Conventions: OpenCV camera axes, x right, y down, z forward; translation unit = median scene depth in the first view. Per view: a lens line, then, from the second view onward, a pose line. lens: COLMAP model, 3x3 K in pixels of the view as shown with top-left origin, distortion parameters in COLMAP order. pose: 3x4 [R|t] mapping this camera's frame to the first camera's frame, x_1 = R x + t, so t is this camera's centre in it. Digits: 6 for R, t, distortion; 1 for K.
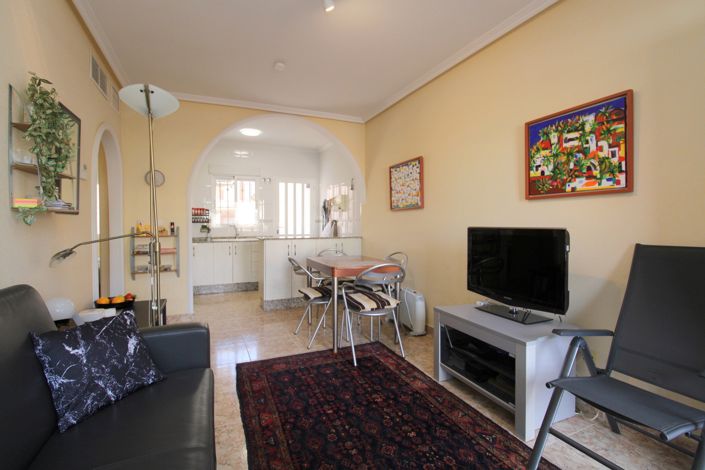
lens RADIAL K [[331.9, 0, 352.3], [0, 331.9, 227.3], [0, 0, 1]] dist [0.001978, -0.012690]
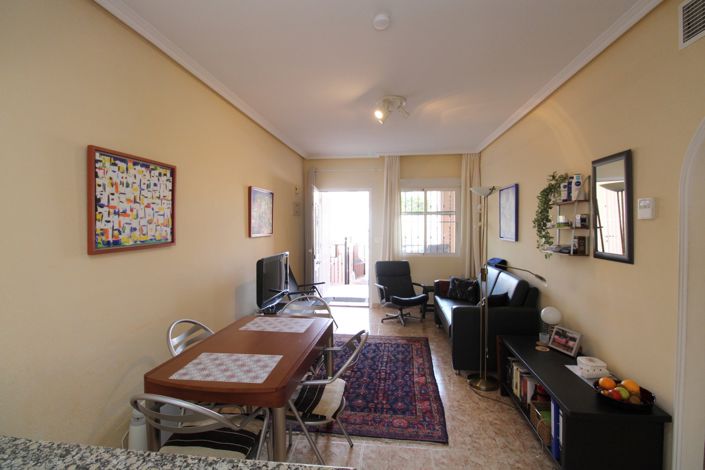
lens RADIAL K [[331.9, 0, 352.3], [0, 331.9, 227.3], [0, 0, 1]] dist [0.001978, -0.012690]
pose [[-0.859479, -0.003250, 0.511160, -0.414564], [0.008508, 0.999750, 0.020664, -0.099987], [-0.511100, 0.022109, -0.859237, 1.334386]]
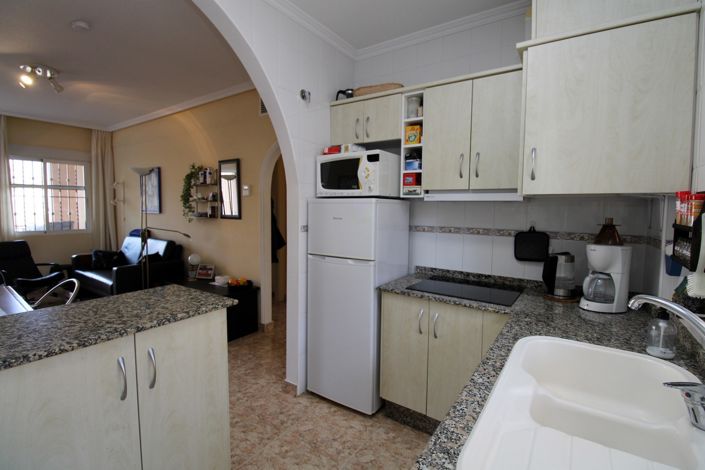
lens RADIAL K [[331.9, 0, 352.3], [0, 331.9, 227.3], [0, 0, 1]] dist [0.001978, -0.012690]
pose [[-0.853098, 0.025021, -0.521150, -0.212037], [-0.015569, 0.997184, 0.073360, -0.070763], [0.521518, 0.070697, -0.850306, 1.923977]]
